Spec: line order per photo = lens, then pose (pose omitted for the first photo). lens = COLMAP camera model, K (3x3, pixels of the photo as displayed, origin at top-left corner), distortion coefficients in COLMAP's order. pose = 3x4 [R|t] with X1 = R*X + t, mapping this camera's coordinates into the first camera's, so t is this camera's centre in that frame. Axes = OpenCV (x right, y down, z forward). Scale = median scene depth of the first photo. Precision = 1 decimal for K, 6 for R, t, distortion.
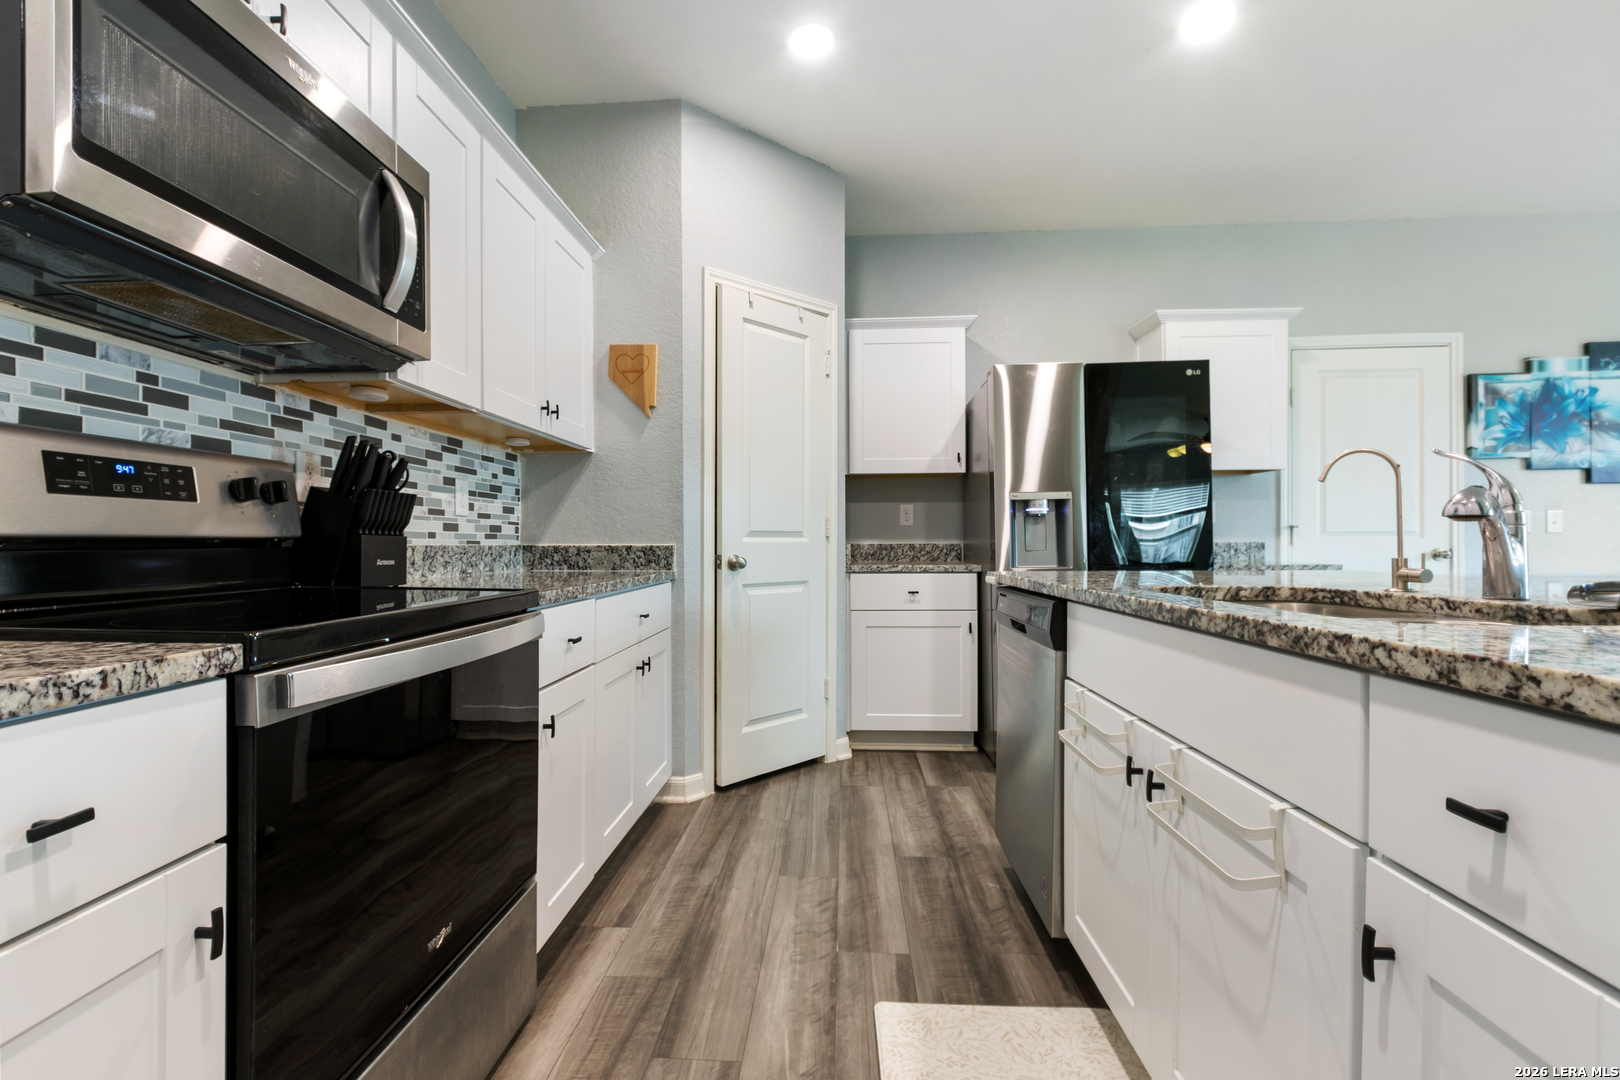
lens RADIAL K [[718.5, 0, 792.8], [0, 718.5, 536.4], [0, 0, 1]] dist [0.003782, -0.003166]
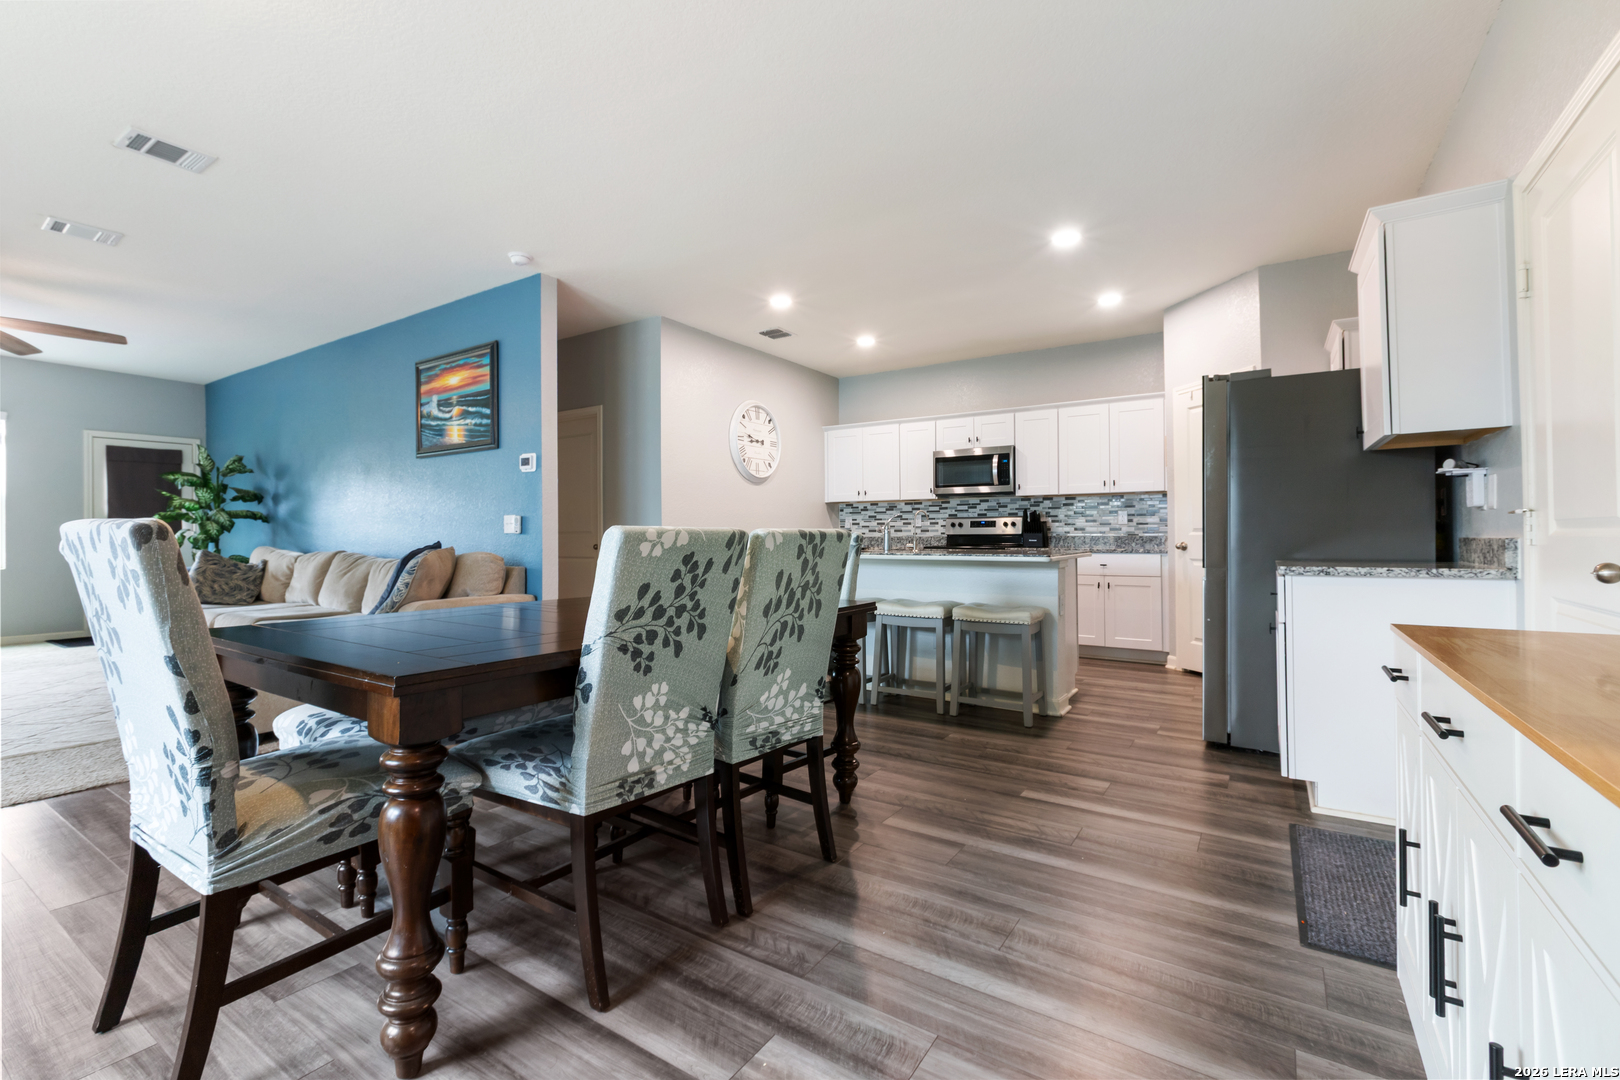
lens RADIAL K [[710.8, 0, 793.7], [0, 710.8, 528.9], [0, 0, 1]] dist [-0.002396, -0.000300]
pose [[-0.500048, -0.001936, -0.865996, 1.779917], [0.013248, 0.999863, -0.009885, -0.002507], [0.865896, -0.016416, -0.499954, 0.950236]]
